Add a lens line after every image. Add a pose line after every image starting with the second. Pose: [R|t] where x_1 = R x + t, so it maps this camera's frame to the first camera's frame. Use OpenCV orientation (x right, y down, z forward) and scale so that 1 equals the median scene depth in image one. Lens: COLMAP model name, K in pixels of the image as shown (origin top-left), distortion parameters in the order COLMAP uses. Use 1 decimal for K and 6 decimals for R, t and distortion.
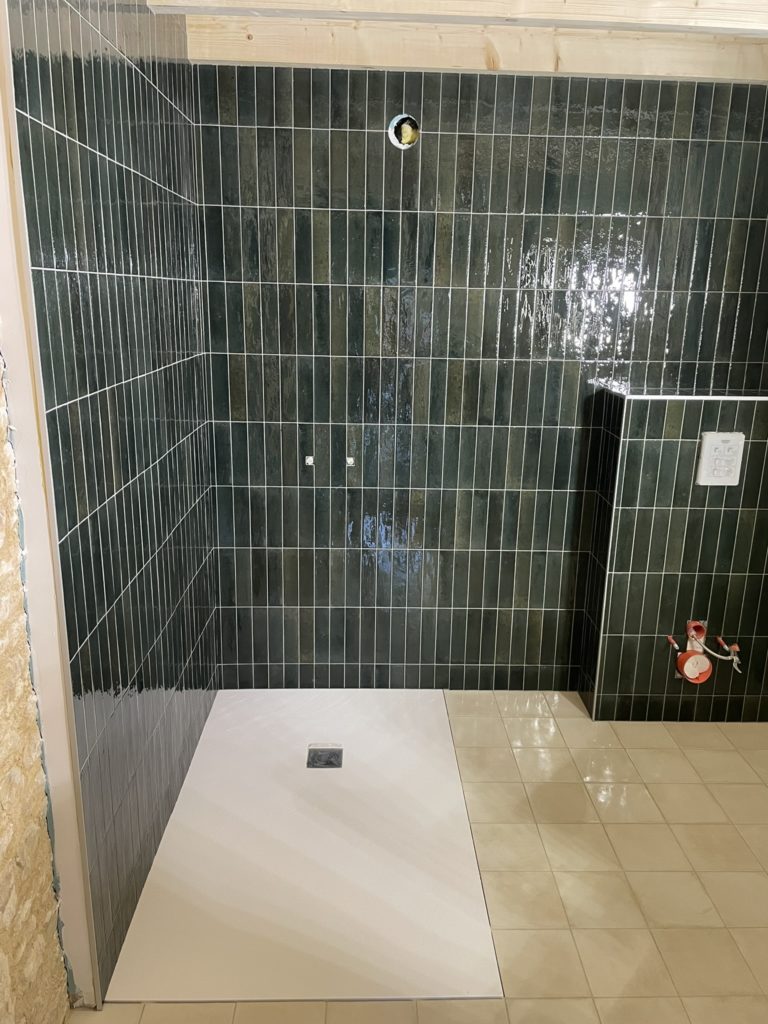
lens RADIAL K [[772.1, 0, 389.8], [0, 772.1, 506.4], [0, 0, 1]] dist [0.082627, -0.104182]
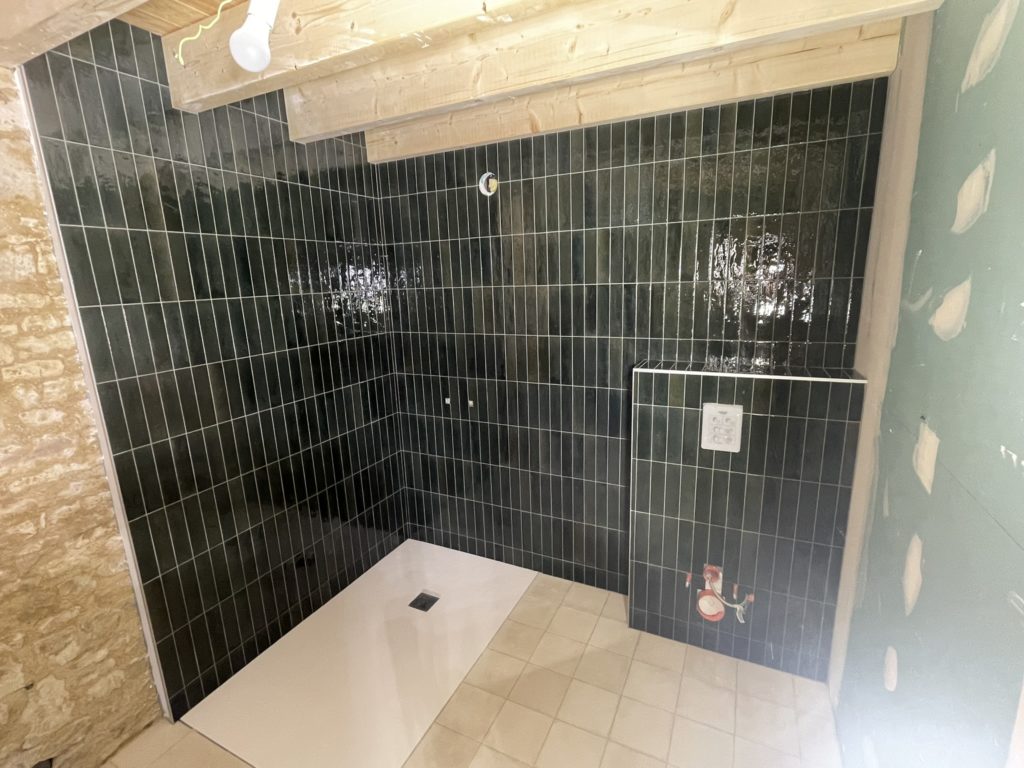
lens RADIAL K [[478.0, 0, 507.6], [0, 478.0, 381.2], [0, 0, 1]] dist [-0.003943, -0.000214]
pose [[0.880845, 0.049856, -0.470773, 0.460472], [-0.073551, 0.996776, -0.032057, -0.080339], [0.467657, 0.062863, 0.881672, 0.236024]]
